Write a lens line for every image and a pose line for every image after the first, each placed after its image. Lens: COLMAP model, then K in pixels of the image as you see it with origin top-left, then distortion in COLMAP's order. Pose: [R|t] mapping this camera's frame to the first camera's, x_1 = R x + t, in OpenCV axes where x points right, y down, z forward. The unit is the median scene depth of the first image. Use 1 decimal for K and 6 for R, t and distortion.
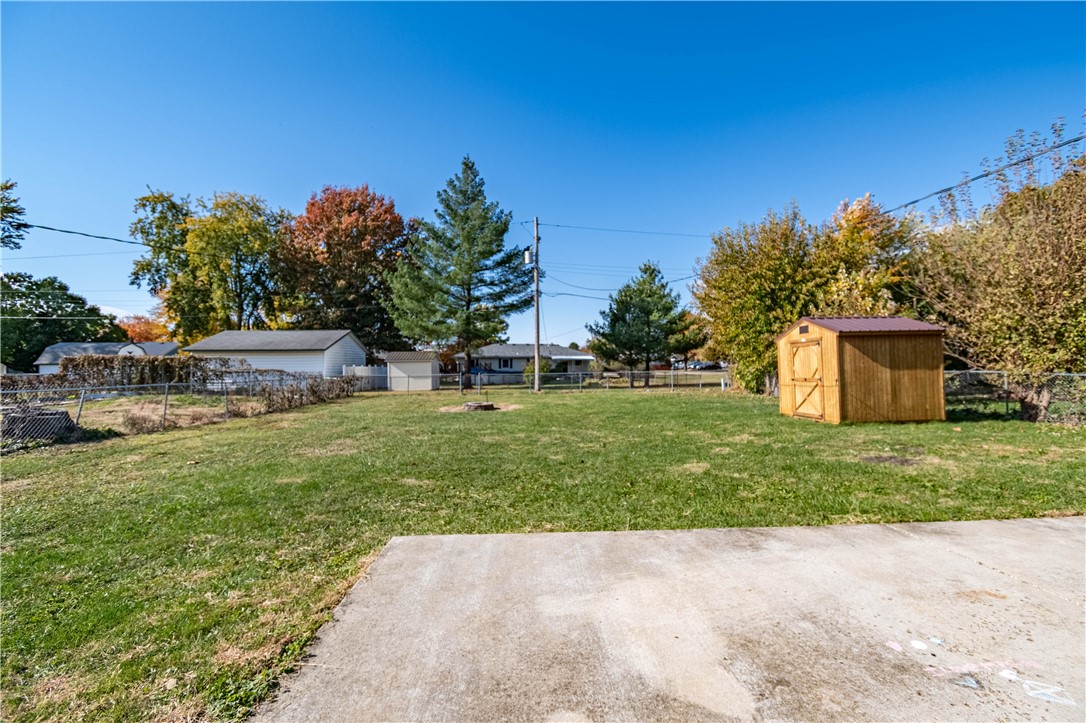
lens RADIAL K [[482.4, 0, 552.5], [0, 482.4, 358.6], [0, 0, 1]] dist [0.002594, -0.012309]
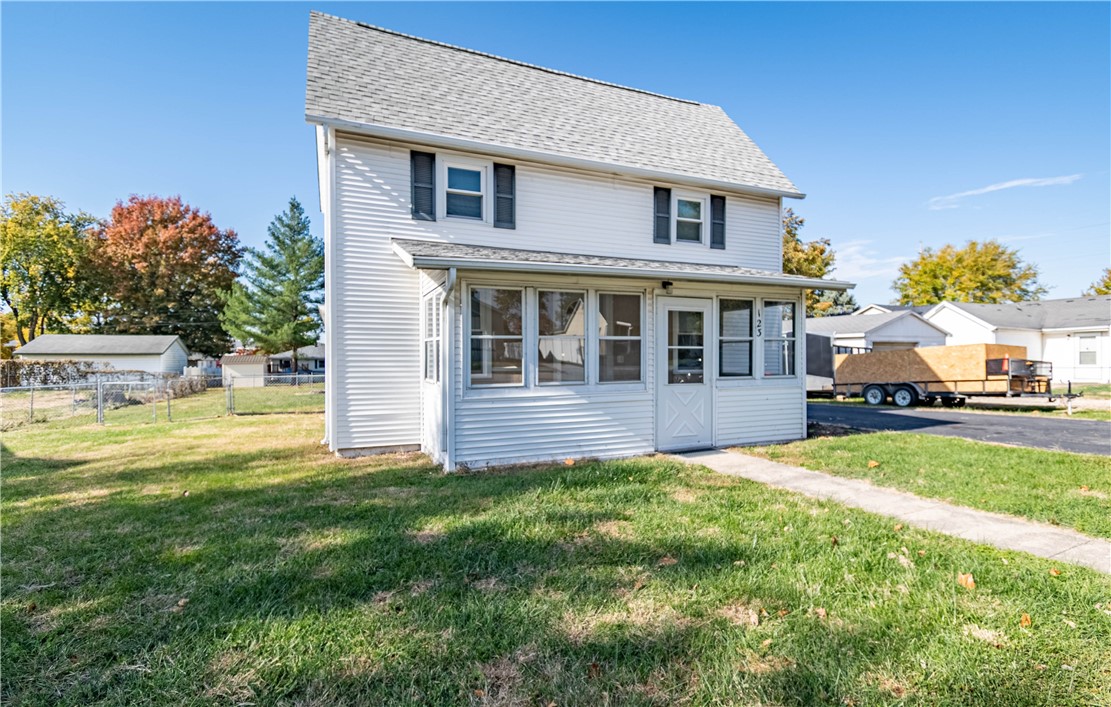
lens RADIAL K [[510.6, 0, 555.5], [0, 510.6, 353.5], [0, 0, 1]] dist [0.002650, 0.000099]
pose [[0.938083, 0.007846, 0.346321, 0.002425], [-0.005177, 0.999949, -0.008633, -0.011277], [-0.346371, 0.006306, 0.938077, -0.463491]]
